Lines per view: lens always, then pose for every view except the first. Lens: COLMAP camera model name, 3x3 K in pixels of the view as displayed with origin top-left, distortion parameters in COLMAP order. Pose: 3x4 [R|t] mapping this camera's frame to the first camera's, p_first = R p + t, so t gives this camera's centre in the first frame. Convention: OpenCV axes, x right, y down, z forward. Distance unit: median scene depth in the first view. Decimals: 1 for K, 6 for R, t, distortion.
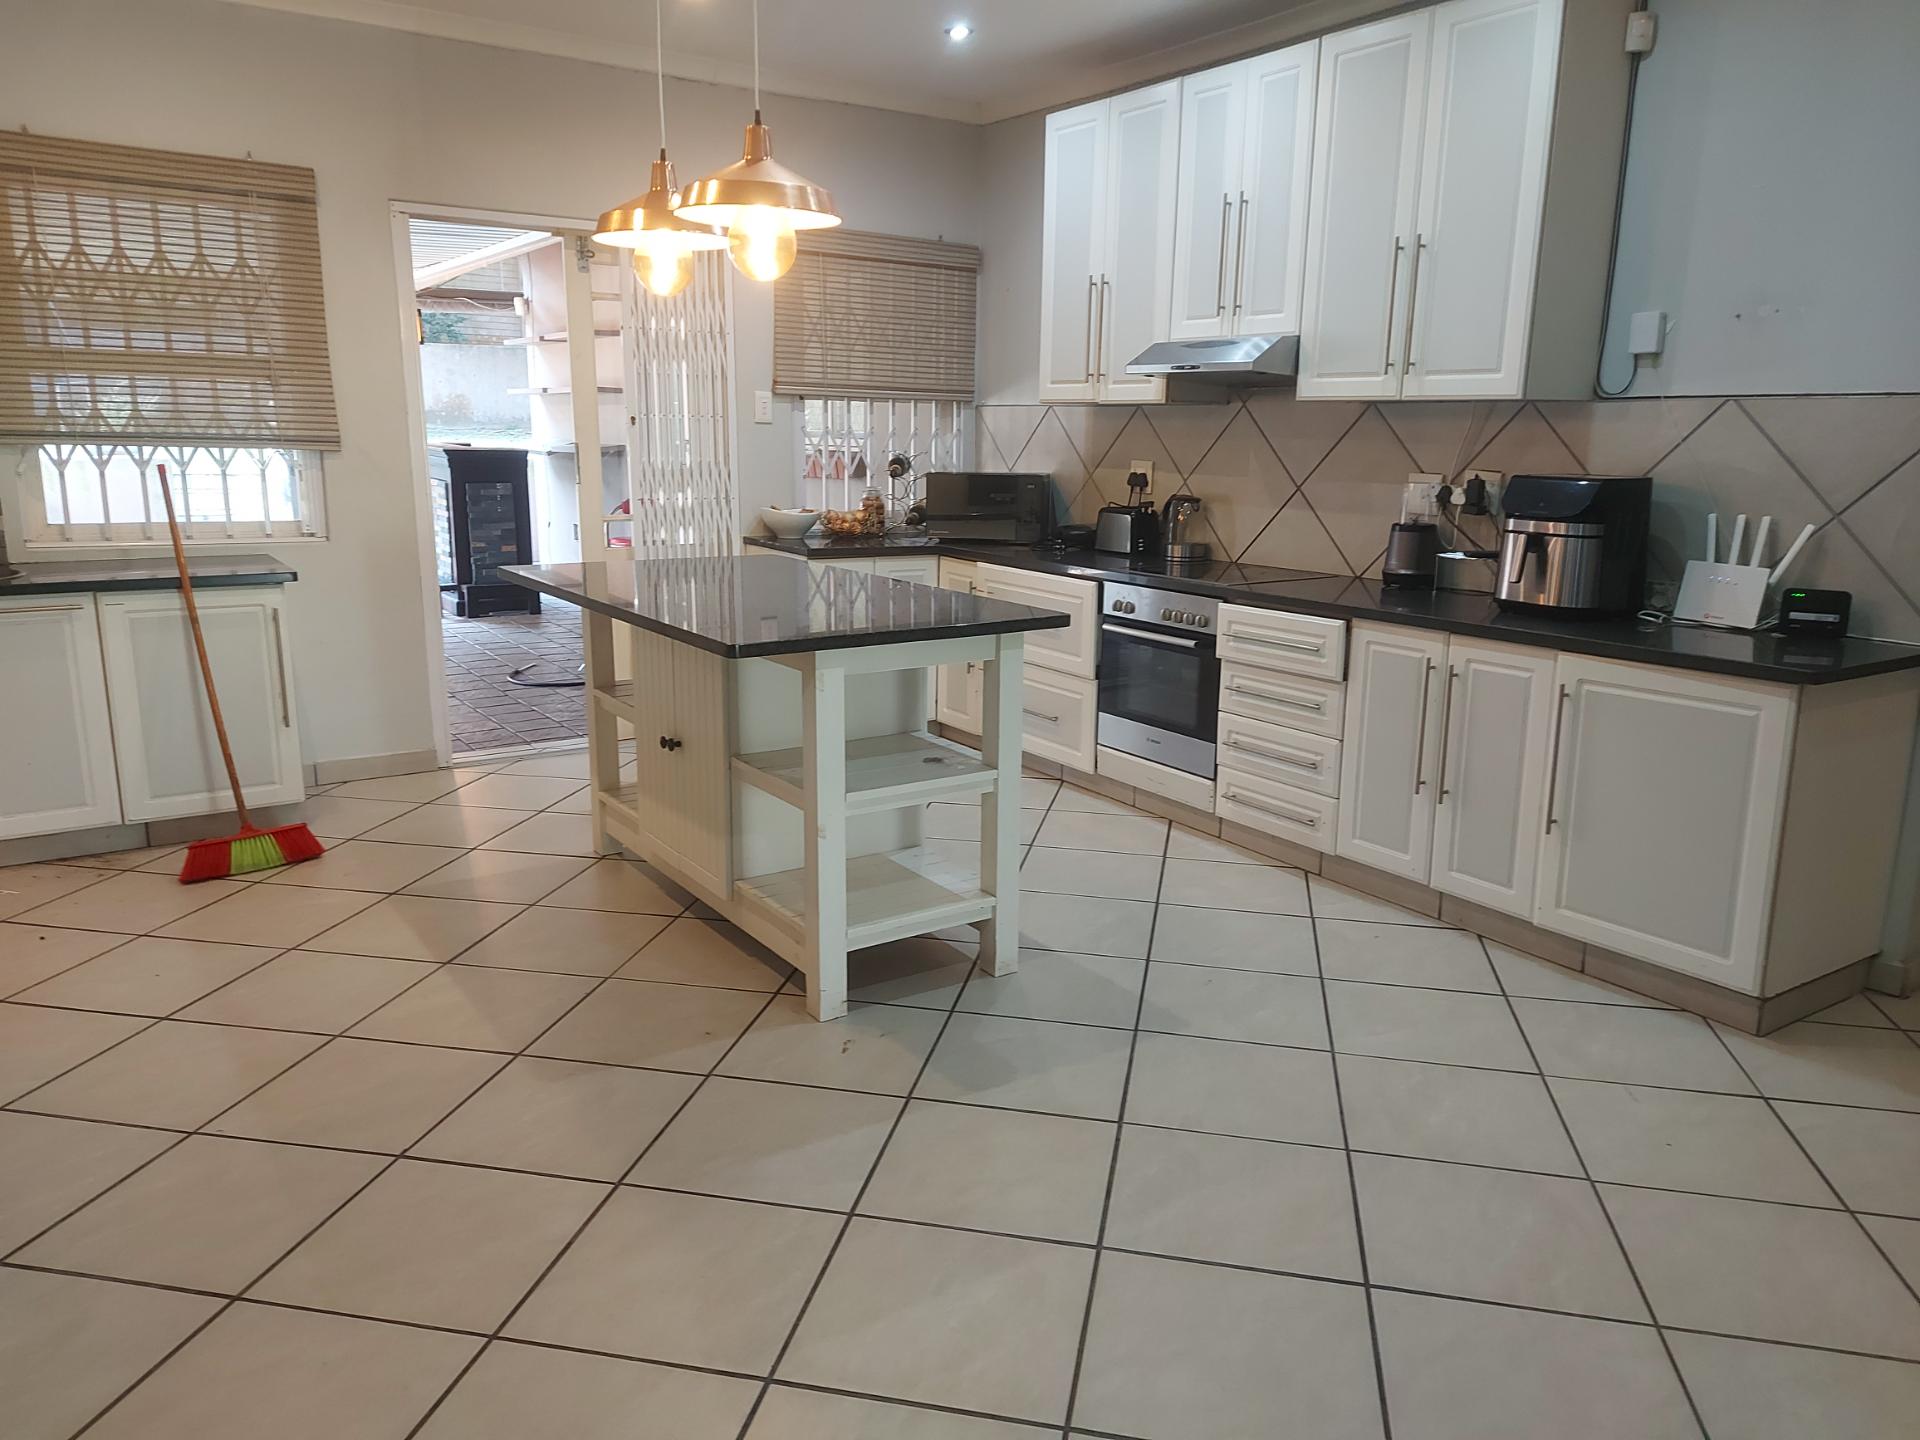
lens RADIAL K [[1376.4, 0, 991.2], [0, 1376.4, 714.4], [0, 0, 1]] dist [0.038452, -0.007663]
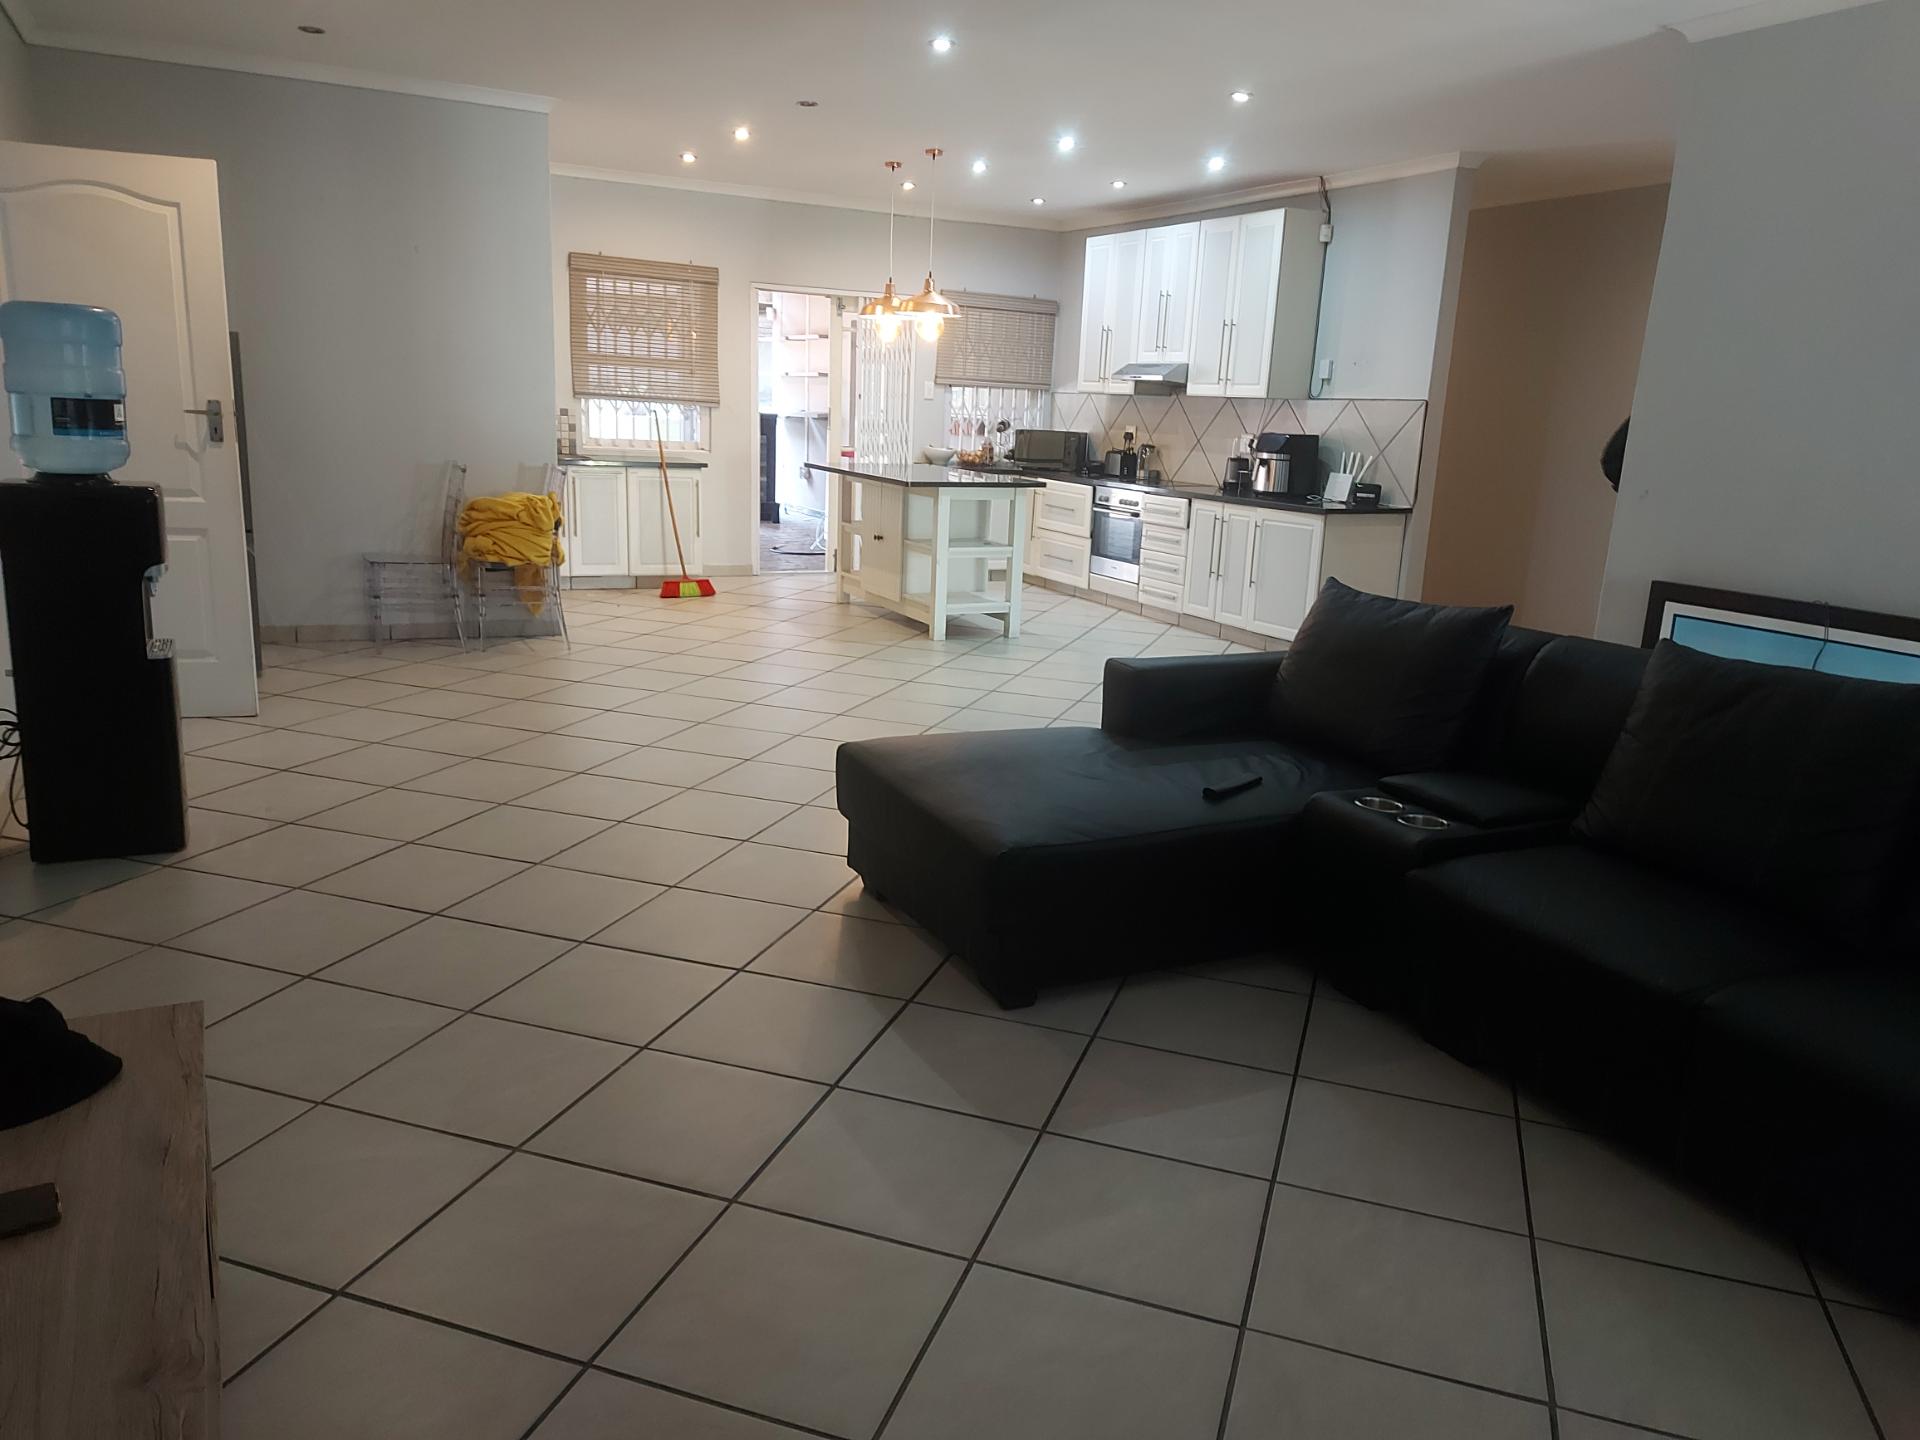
lens RADIAL K [[1388.0, 0, 960.0], [0, 1388.0, 720.0], [0, 0, 1]] dist [0.069844, -0.077054]
pose [[0.988932, 0.060288, -0.135572, 0.192443], [-0.058366, 0.998131, 0.018110, 0.224478], [0.136410, -0.009997, 0.990602, -1.047431]]
